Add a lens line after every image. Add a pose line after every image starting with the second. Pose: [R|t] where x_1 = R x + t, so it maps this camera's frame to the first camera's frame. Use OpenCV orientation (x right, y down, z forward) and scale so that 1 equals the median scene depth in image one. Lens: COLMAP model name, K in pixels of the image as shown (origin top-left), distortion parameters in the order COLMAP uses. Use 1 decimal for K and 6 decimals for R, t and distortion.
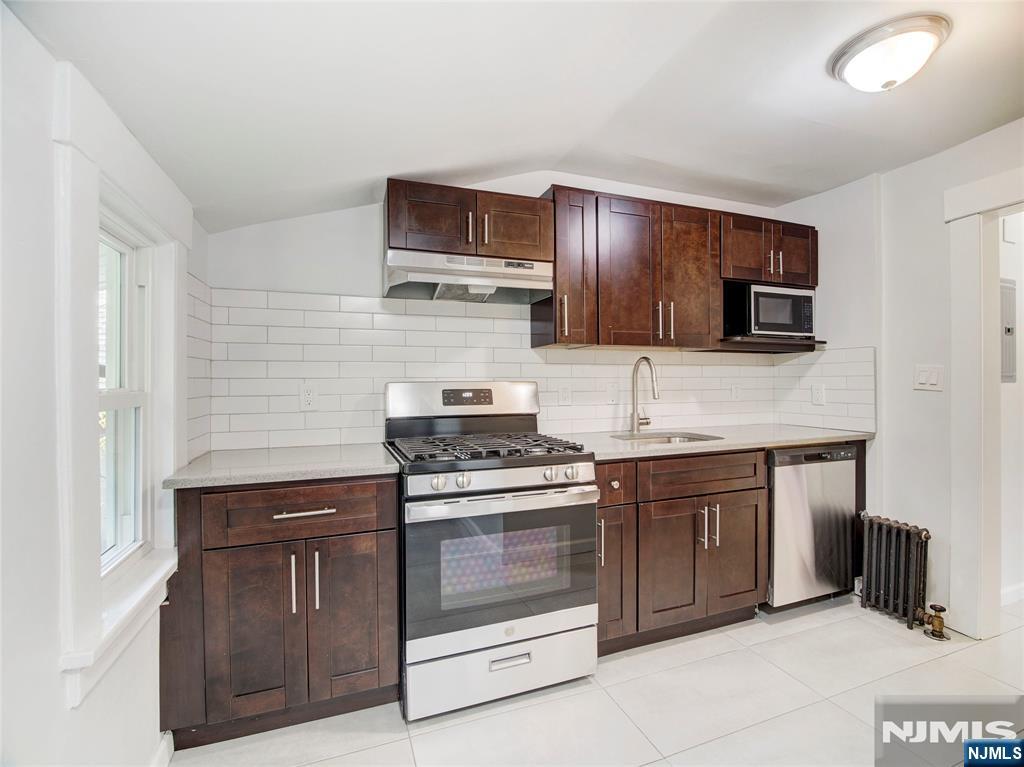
lens RADIAL K [[490.2, 0, 511.7], [0, 490.2, 383.2], [0, 0, 1]] dist [-0.012459, -0.002903]
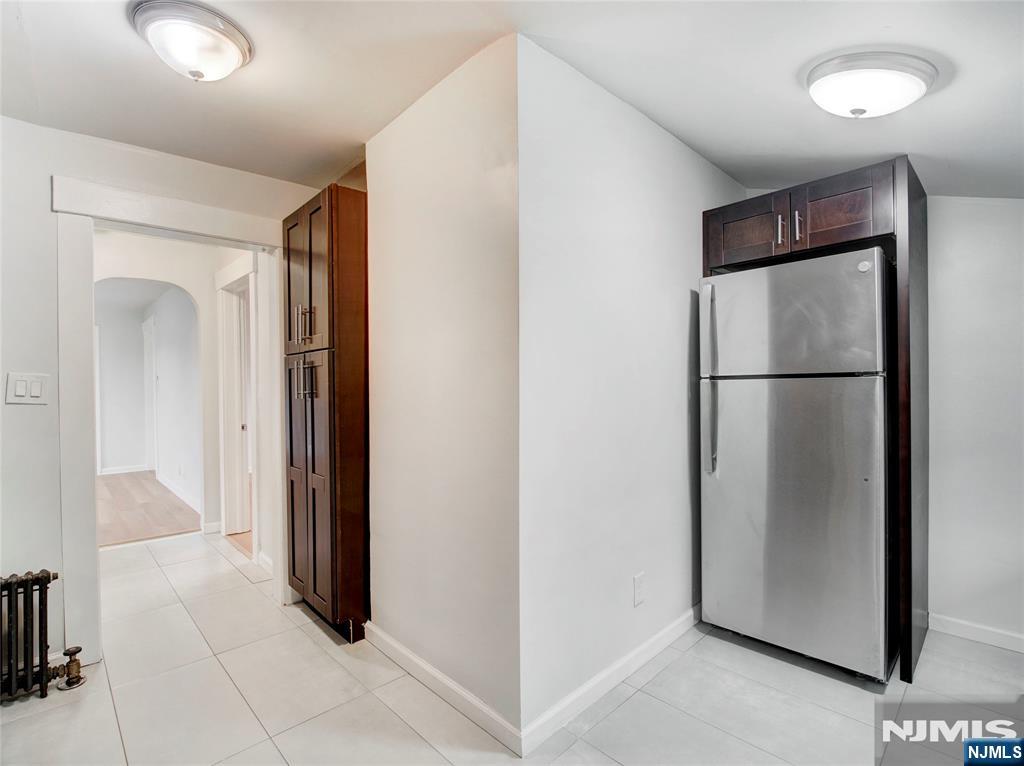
lens RADIAL K [[490.2, 0, 513.1], [0, 490.2, 384.1], [0, 0, 1]] dist [-0.012459, -0.002903]
pose [[-0.371676, 0.003861, 0.928355, -0.226758], [0.009554, 0.999954, -0.000333, -0.011774], [-0.928313, 0.008745, -0.371696, 0.575909]]
